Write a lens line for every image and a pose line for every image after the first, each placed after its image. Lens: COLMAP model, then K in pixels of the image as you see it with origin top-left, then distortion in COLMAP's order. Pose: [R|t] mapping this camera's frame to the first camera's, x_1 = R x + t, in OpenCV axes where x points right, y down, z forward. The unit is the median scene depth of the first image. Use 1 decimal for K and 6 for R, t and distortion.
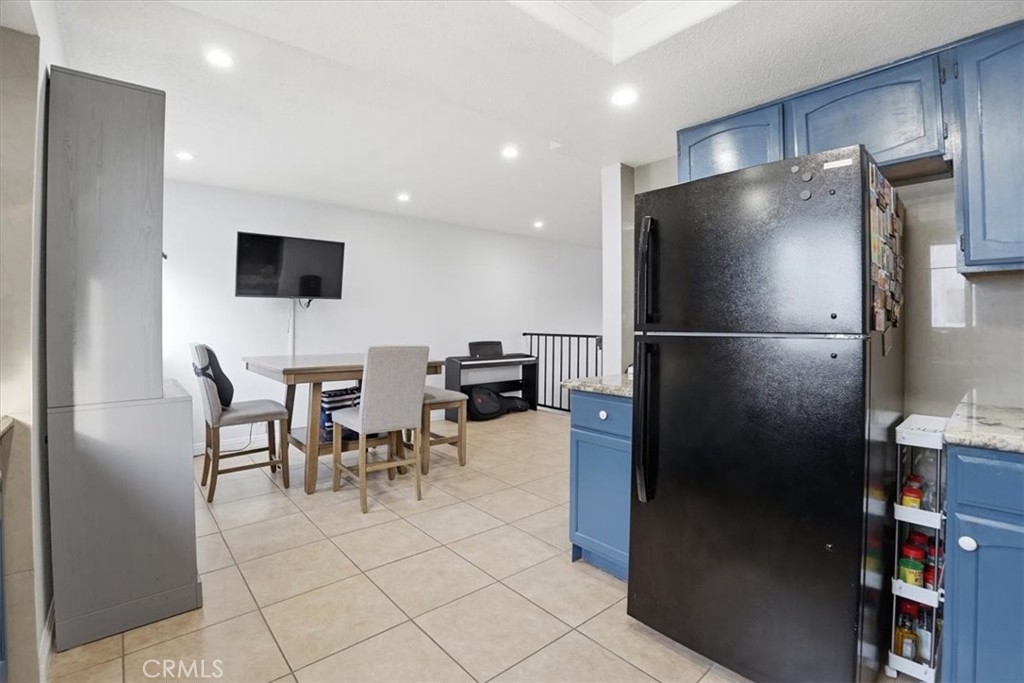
lens RADIAL K [[458.7, 0, 508.0], [0, 458.7, 325.8], [0, 0, 1]] dist [-0.059386, 0.010980]
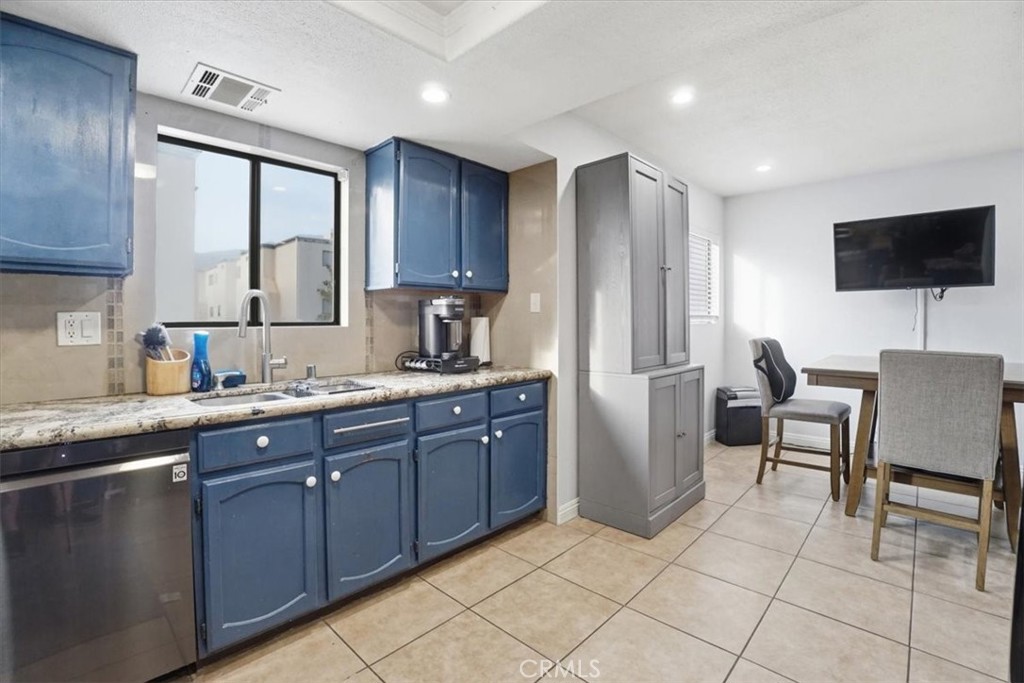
lens RADIAL K [[458.7, 0, 508.0], [0, 458.7, 325.8], [0, 0, 1]] dist [-0.059386, 0.010980]
pose [[0.116562, 0.015171, -0.993068, 0.201095], [-0.004608, 0.999881, 0.014734, -0.001809], [0.993173, 0.002859, 0.116618, 0.153562]]
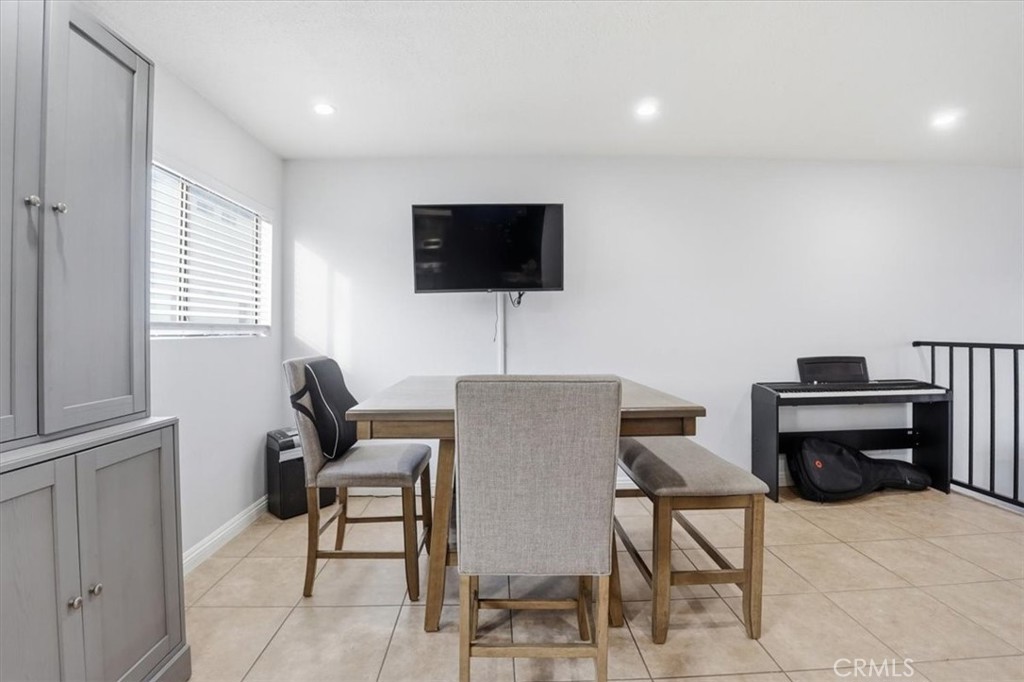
lens RADIAL K [[486.5, 0, 508.4], [0, 486.5, 328.3], [0, 0, 1]] dist [-0.051473, 0.014553]
pose [[0.784614, -0.012940, -0.619849, 0.003594], [0.007072, 0.999904, -0.011922, 0.003494], [0.619944, 0.004971, 0.784631, 0.372629]]
